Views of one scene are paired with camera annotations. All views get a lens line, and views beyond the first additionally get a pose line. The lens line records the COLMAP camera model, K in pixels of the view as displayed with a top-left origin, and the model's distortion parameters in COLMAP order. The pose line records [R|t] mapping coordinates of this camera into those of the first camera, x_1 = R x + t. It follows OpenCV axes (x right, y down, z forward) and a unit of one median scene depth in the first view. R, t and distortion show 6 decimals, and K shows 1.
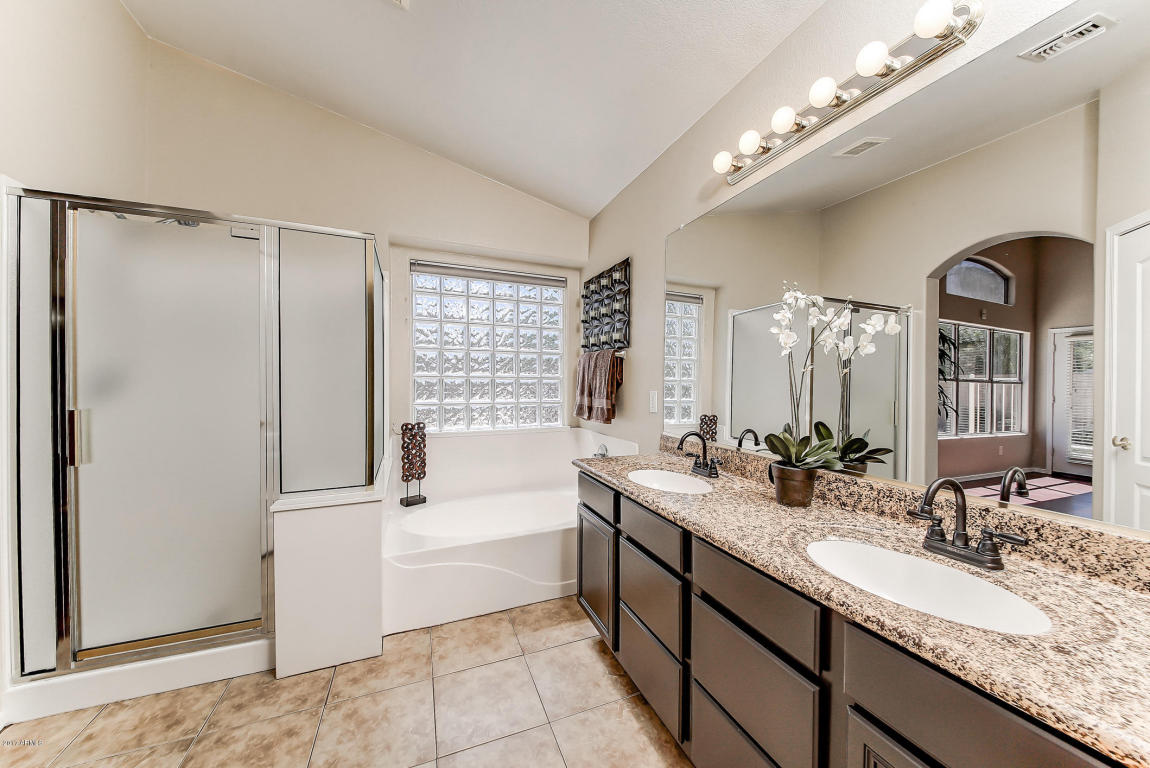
lens RADIAL K [[402.3, 0, 565.5], [0, 402.3, 390.8], [0, 0, 1]] dist [0.014788, 0.000028]
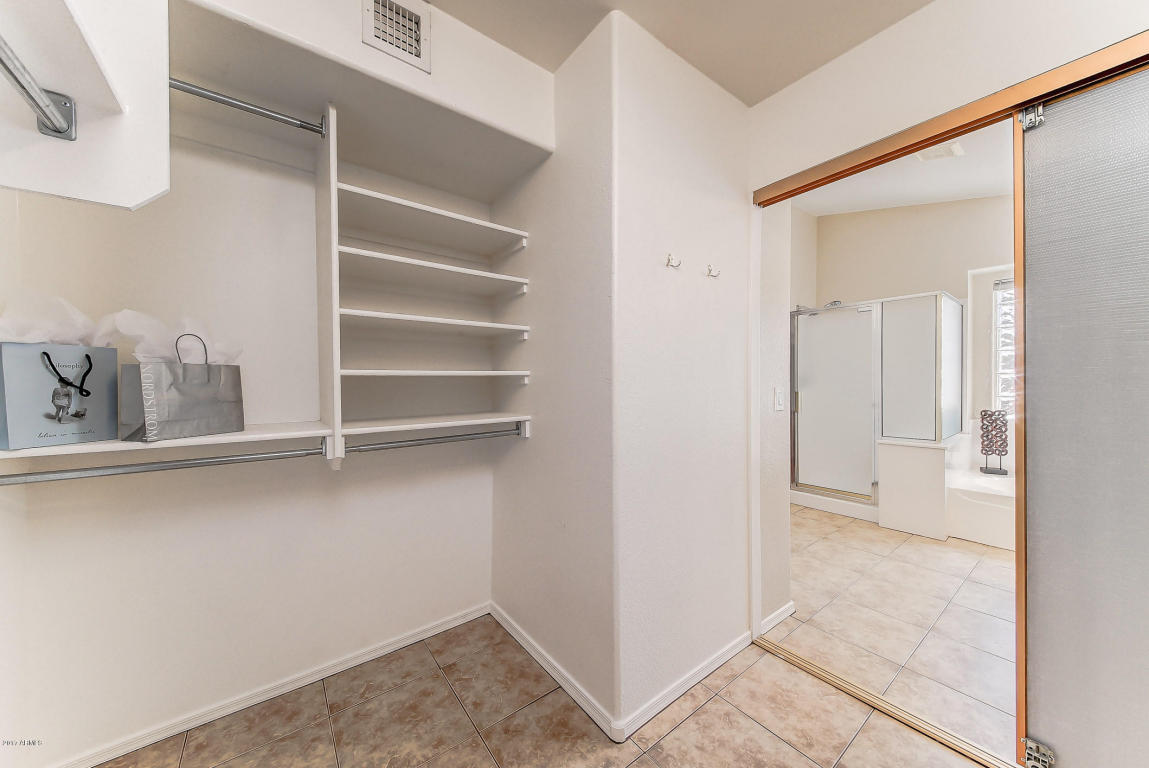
lens RADIAL K [[402.0, 0, 565.0], [0, 402.0, 384.6], [0, 0, 1]] dist [0.014788, 0.000028]
pose [[0.252663, 0.007595, -0.967525, 0.542716], [-0.004888, 0.999966, 0.006573, -0.004458], [0.967542, 0.003068, 0.252691, -0.658917]]
